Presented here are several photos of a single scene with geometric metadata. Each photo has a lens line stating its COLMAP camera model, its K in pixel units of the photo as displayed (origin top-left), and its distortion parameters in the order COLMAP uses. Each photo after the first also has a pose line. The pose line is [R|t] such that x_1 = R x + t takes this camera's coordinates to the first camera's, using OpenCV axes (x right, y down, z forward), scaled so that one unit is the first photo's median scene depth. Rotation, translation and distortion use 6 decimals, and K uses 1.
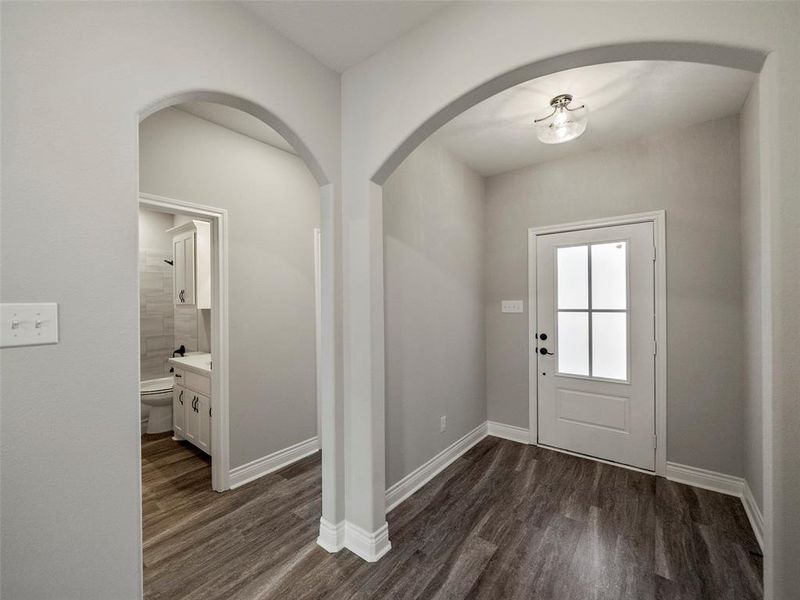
lens RADIAL K [[332.5, 0, 398.1], [0, 332.5, 303.0], [0, 0, 1]] dist [-0.006768, 0.000602]
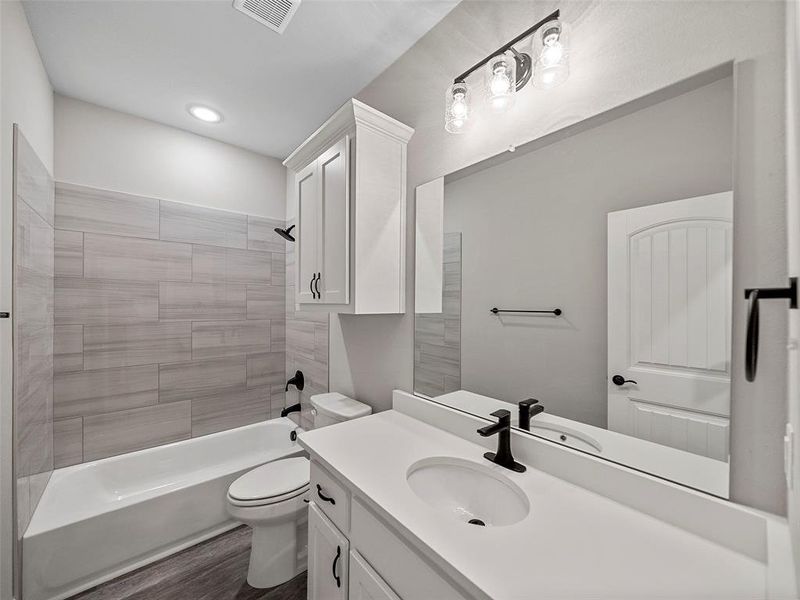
lens RADIAL K [[310.9, 0, 395.8], [0, 310.9, 304.1], [0, 0, 1]] dist [-0.005210, 0.000341]
pose [[0.982798, 0.006826, -0.184560, -1.140036], [-0.006595, 0.999977, 0.001864, 0.011156], [0.184568, -0.000615, 0.982820, 1.450820]]
